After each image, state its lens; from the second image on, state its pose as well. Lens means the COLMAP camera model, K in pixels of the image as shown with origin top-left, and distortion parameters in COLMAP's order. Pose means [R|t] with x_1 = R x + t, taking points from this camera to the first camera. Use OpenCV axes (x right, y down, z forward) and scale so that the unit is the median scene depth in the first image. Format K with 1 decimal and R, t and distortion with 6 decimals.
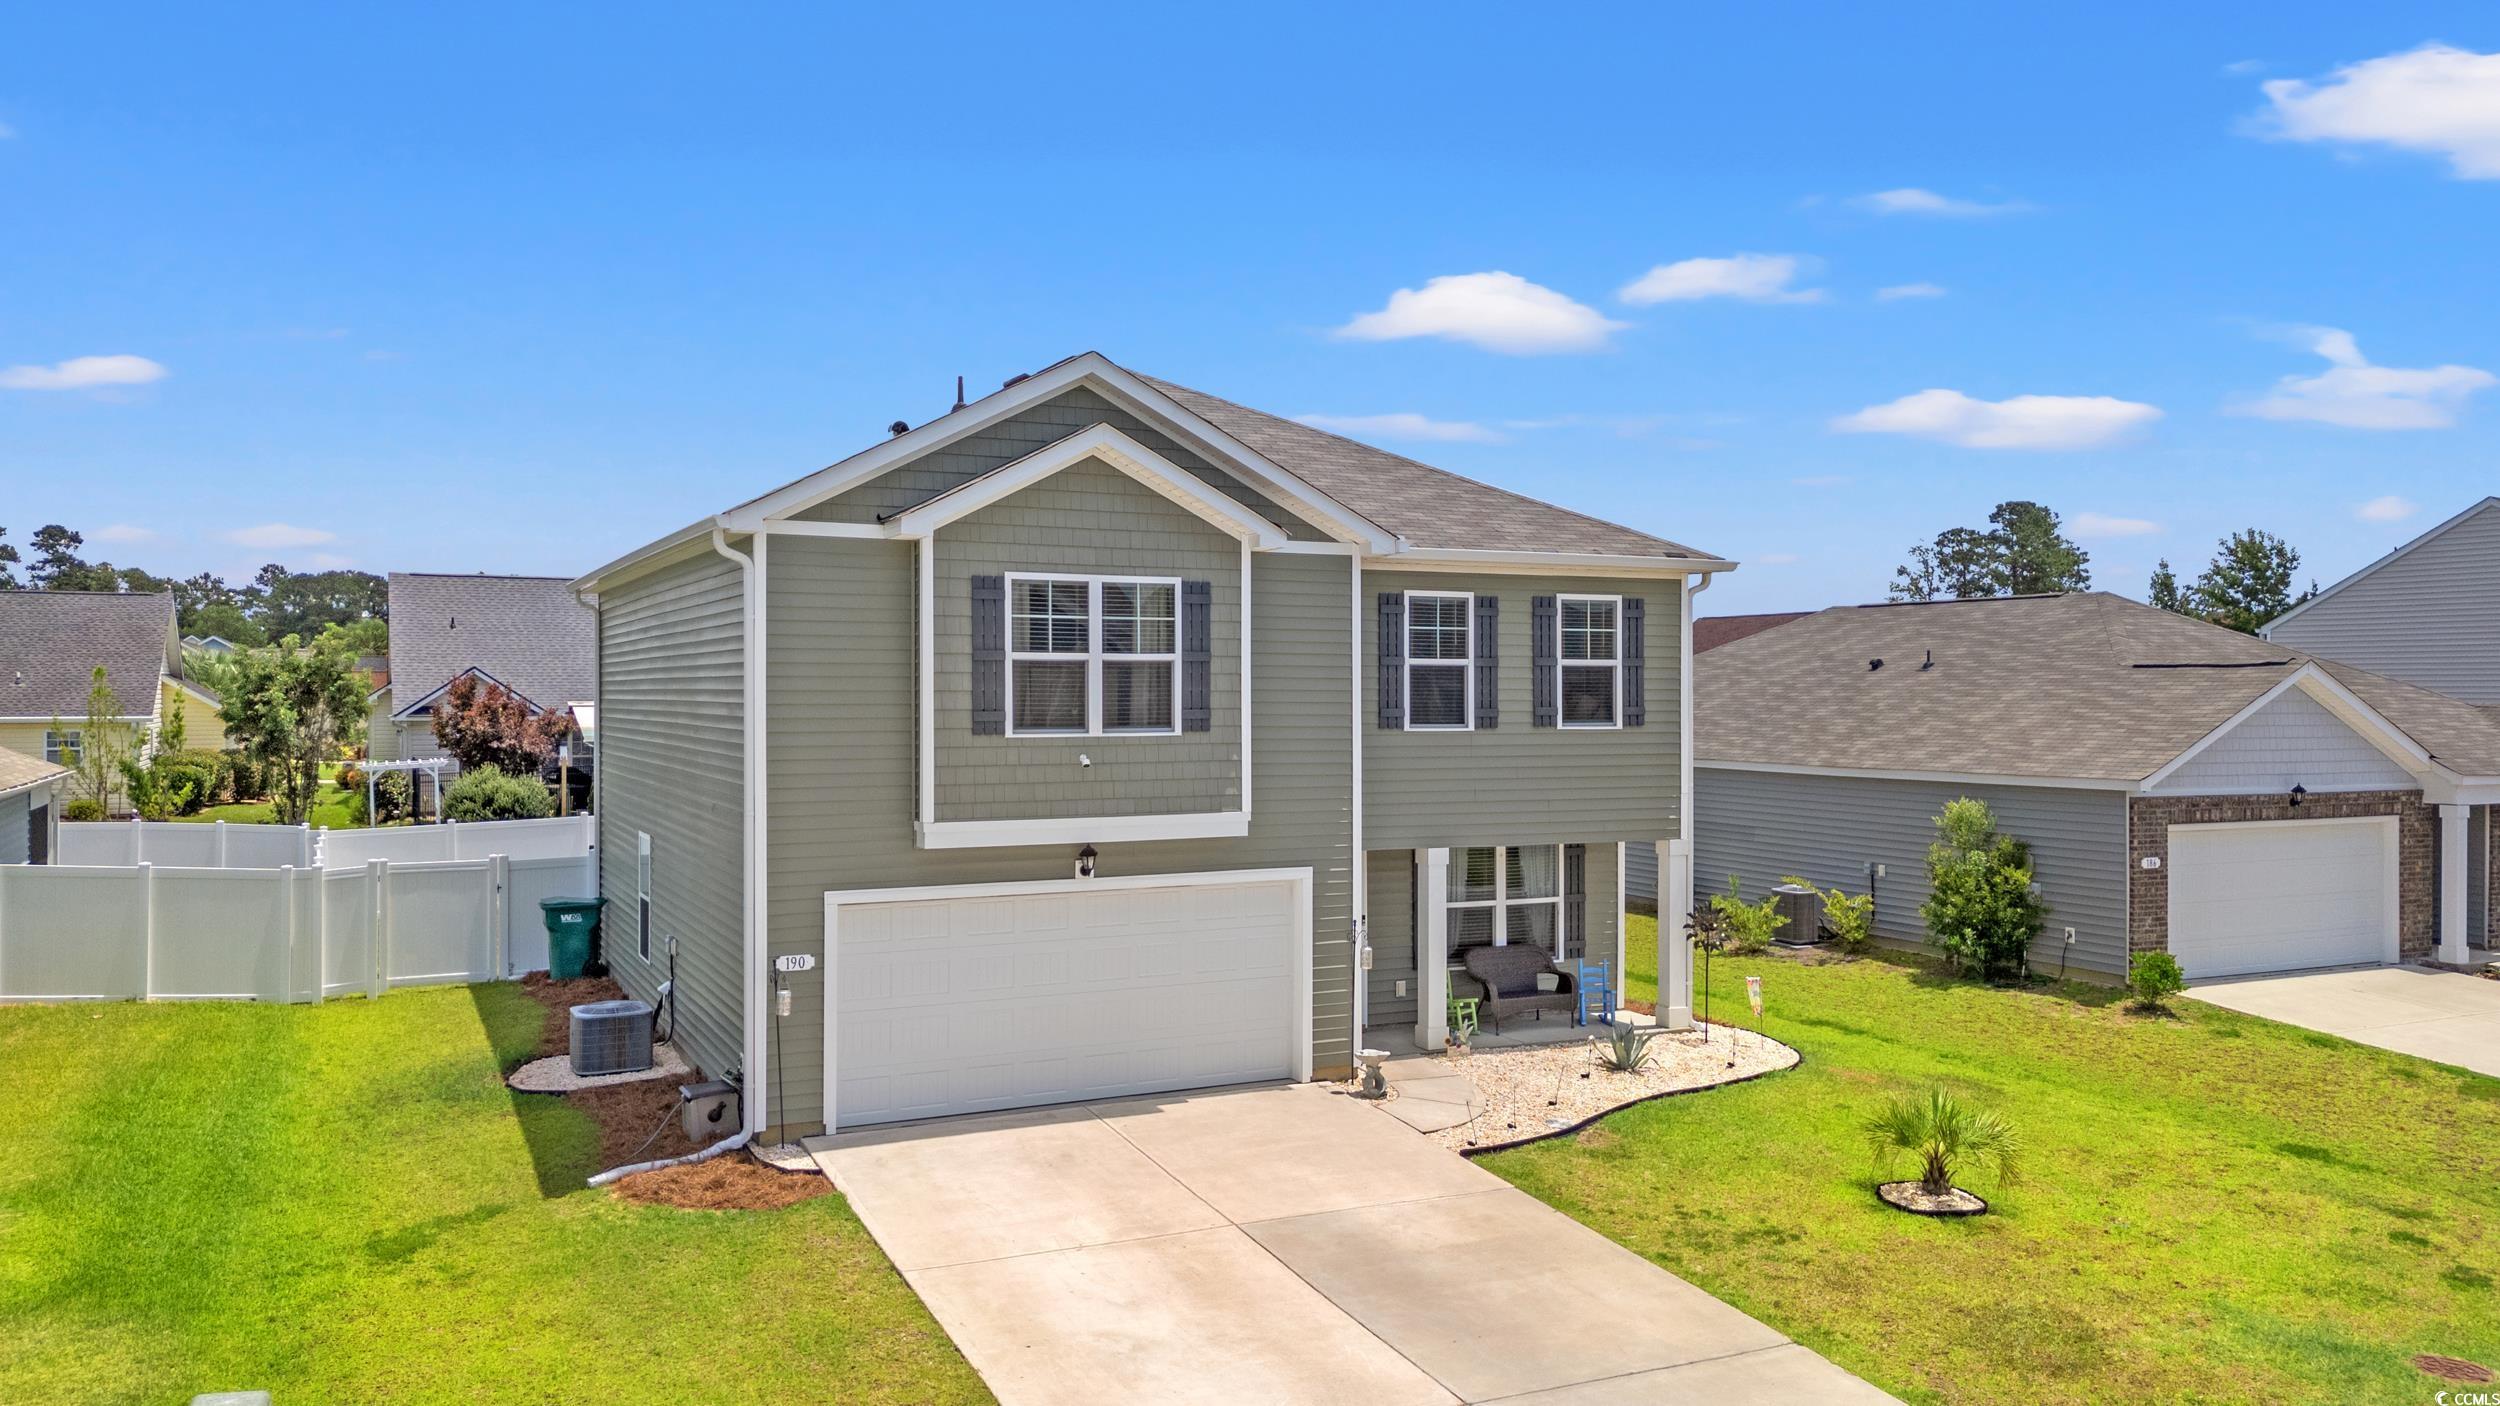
lens RADIAL K [[1851.2, 0, 1255.6], [0, 1851.2, 686.6], [0, 0, 1]] dist [0.033231, -0.012251]
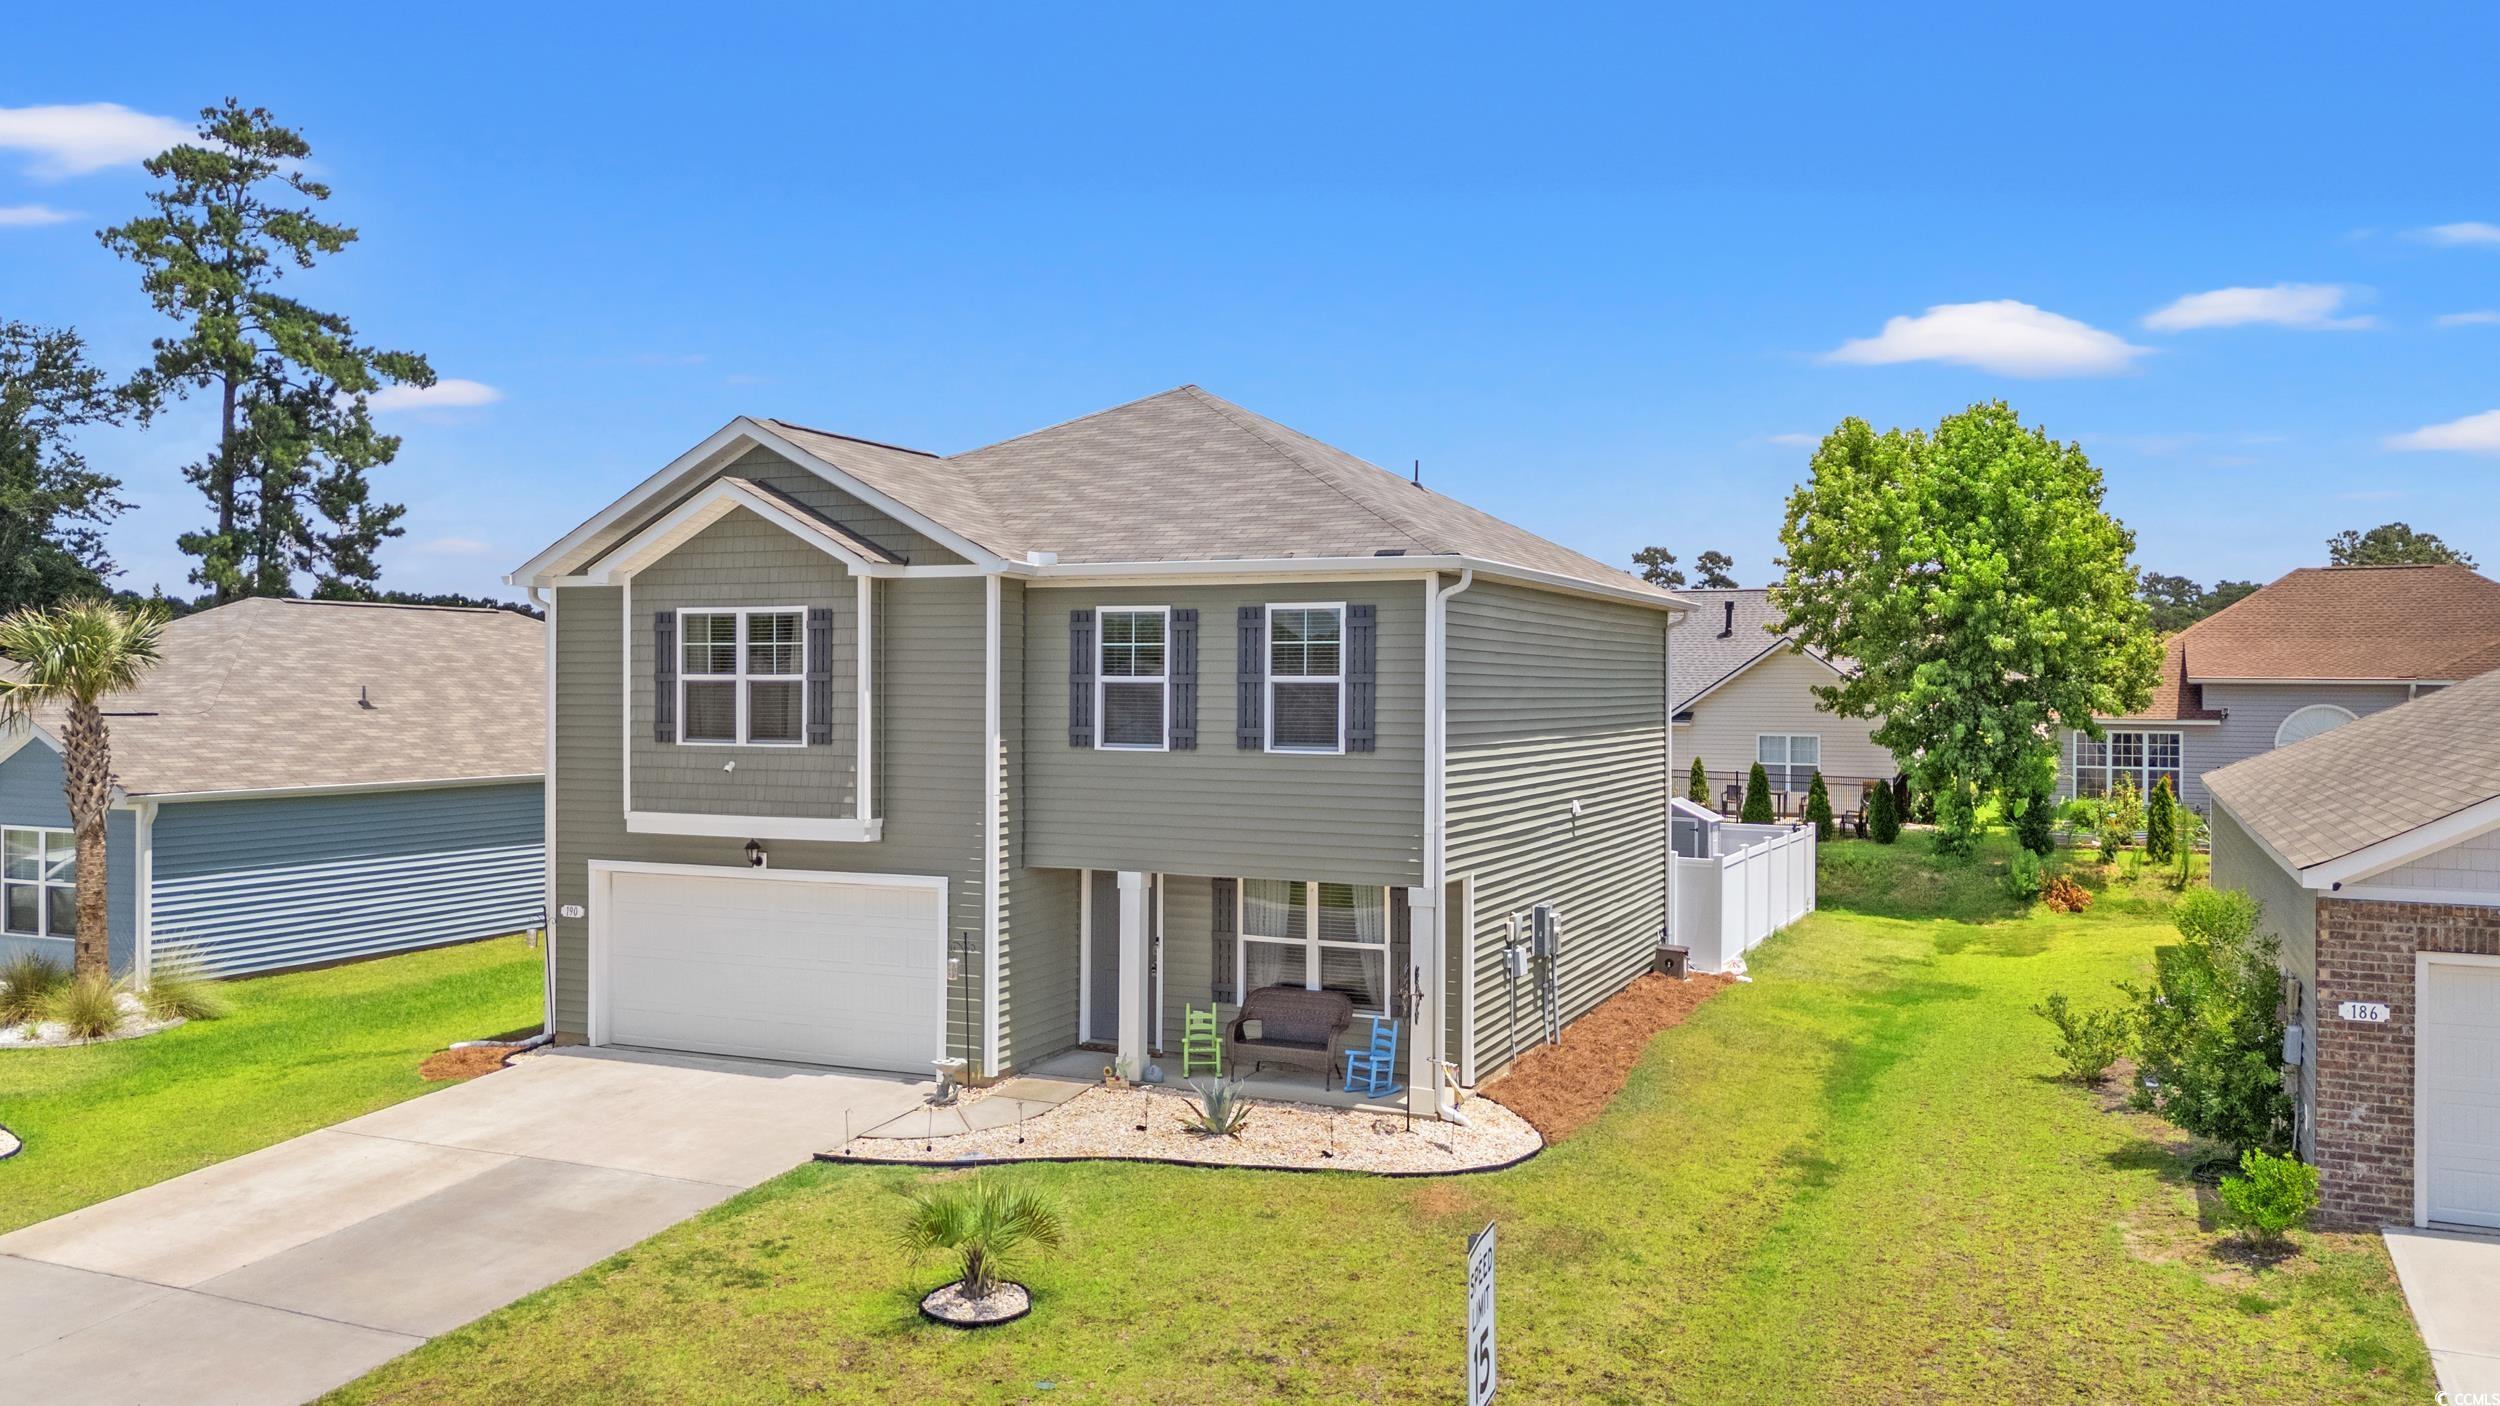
lens RADIAL K [[1851.2, 0, 1261.5], [0, 1851.2, 706.4], [0, 0, 1]] dist [0.033231, -0.012251]
pose [[0.639999, 0.009555, -0.768316, 0.986734], [-0.002502, 0.999943, 0.010352, -0.010559], [0.768372, -0.004703, 0.639987, 0.488525]]
